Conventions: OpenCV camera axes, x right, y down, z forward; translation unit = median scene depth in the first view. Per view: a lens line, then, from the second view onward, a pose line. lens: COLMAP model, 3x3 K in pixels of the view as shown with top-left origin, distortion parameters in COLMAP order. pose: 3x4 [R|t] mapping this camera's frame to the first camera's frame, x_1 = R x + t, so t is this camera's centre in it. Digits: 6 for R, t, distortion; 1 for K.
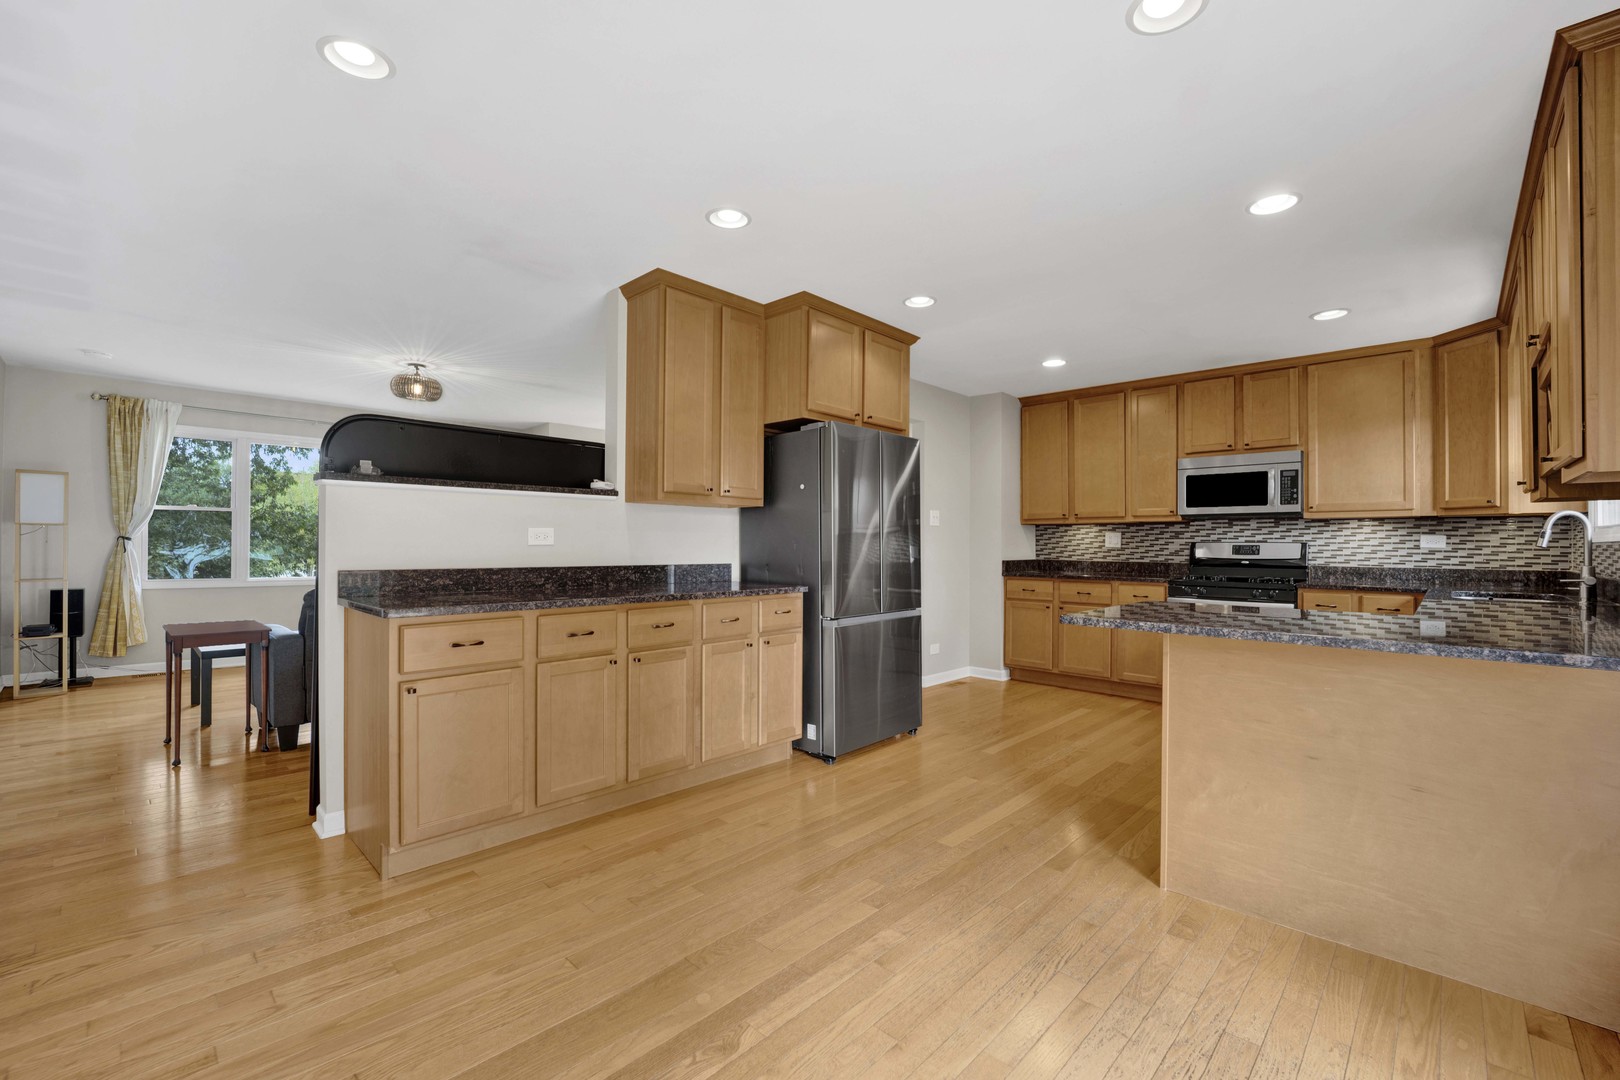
lens RADIAL K [[673.2, 0, 810.9], [0, 673.2, 536.9], [0, 0, 1]] dist [-0.019532, -0.000589]
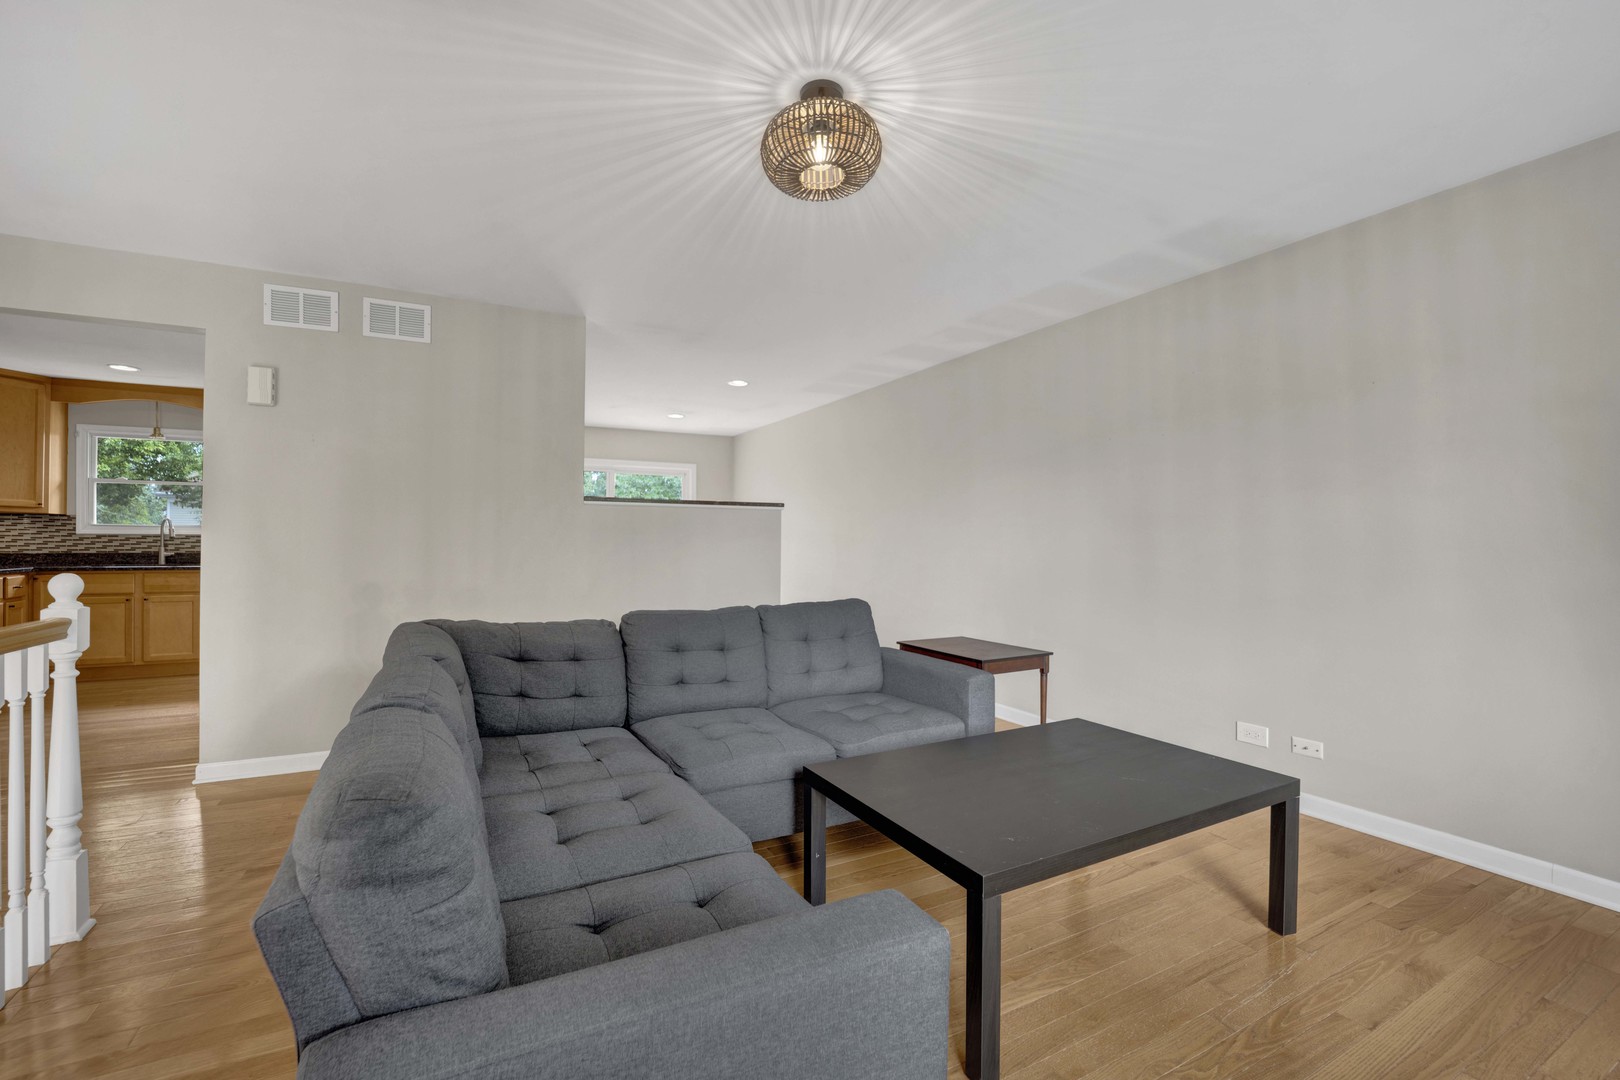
lens RADIAL K [[696.4, 0, 834.9], [0, 696.4, 543.3], [0, 0, 1]] dist [-0.025085, -0.001707]
pose [[-0.951420, -0.014489, 0.307555, -0.822178], [-0.017290, 0.999830, -0.006384, 0.008161], [-0.307410, -0.011391, -0.951509, 1.493803]]
